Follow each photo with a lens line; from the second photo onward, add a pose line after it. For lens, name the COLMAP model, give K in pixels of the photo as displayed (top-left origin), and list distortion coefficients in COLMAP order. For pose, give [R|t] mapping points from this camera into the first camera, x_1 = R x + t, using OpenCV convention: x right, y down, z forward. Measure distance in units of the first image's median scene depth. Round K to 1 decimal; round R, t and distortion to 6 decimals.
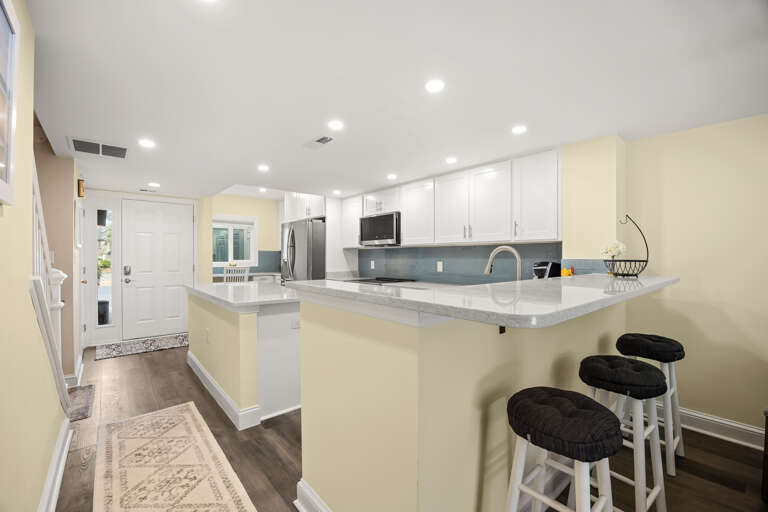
lens RADIAL K [[327.8, 0, 384.0], [0, 327.8, 256.0], [0, 0, 1]] dist [-0.000338, -0.000070]
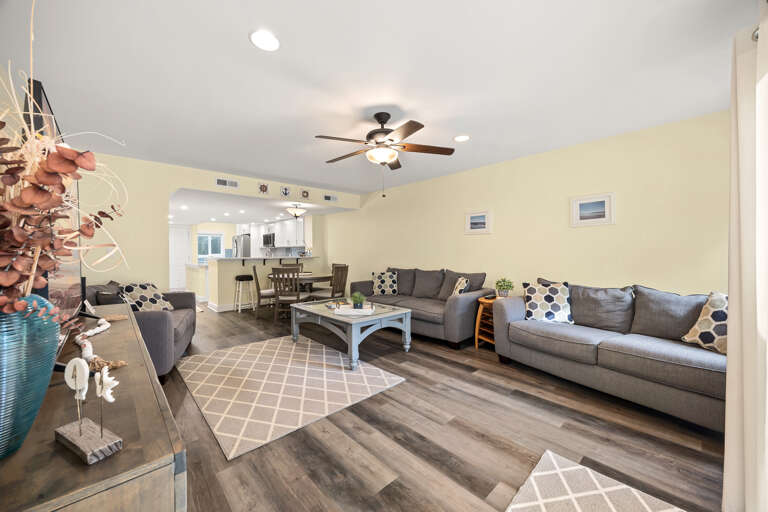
lens RADIAL K [[295.2, 0, 384.7], [0, 295.2, 250.1], [0, 0, 1]] dist [0.000456, 0.000016]
pose [[0.999070, -0.006795, 0.042572, 0.643833], [0.006782, 0.999977, 0.000456, -0.005821], [-0.042574, -0.000167, 0.999093, -1.023497]]
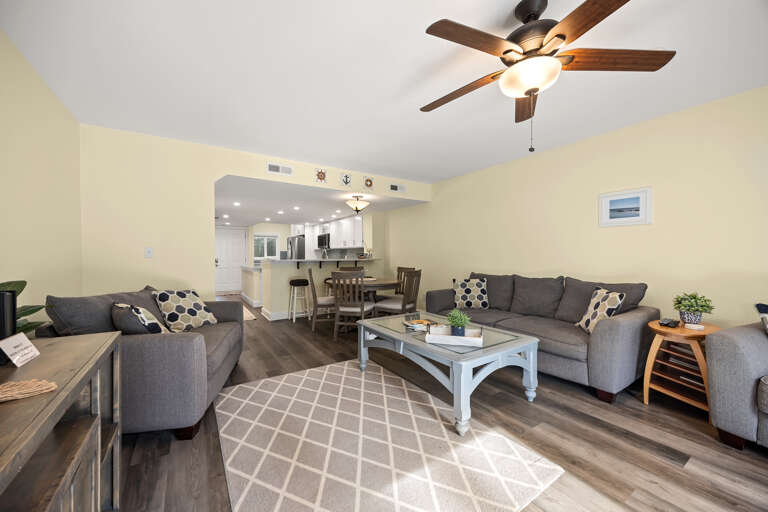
lens RADIAL K [[295.1, 0, 384.0], [0, 295.1, 256.0], [0, 0, 1]] dist [0.009423, -0.000020]
pose [[0.992865, -0.004880, -0.119145, 0.549081], [0.005819, 0.999955, 0.007533, 0.002986], [0.119103, -0.008172, 0.992848, -0.807314]]
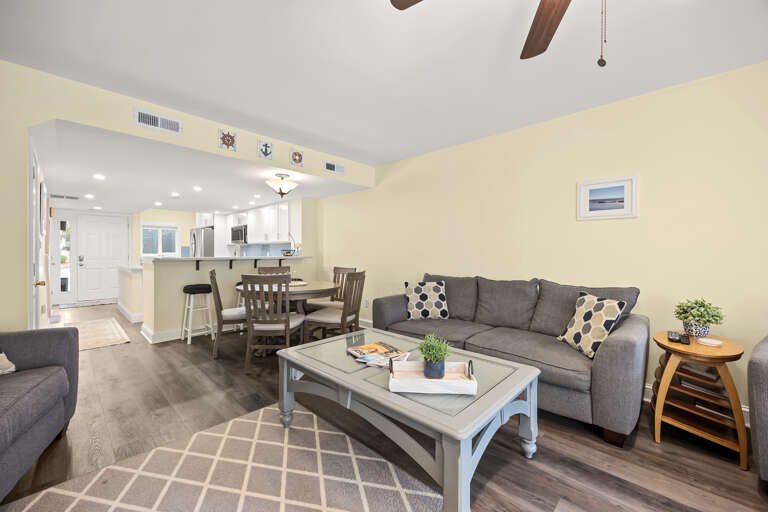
lens RADIAL K [[305.5, 0, 382.5], [0, 305.5, 250.8], [0, 0, 1]] dist [0.012130, 0.000063]
pose [[0.994830, 0.000866, 0.101550, 0.520627], [-0.000948, 0.999999, 0.000758, 0.003344], [-0.101549, -0.000850, 0.994830, -0.642326]]
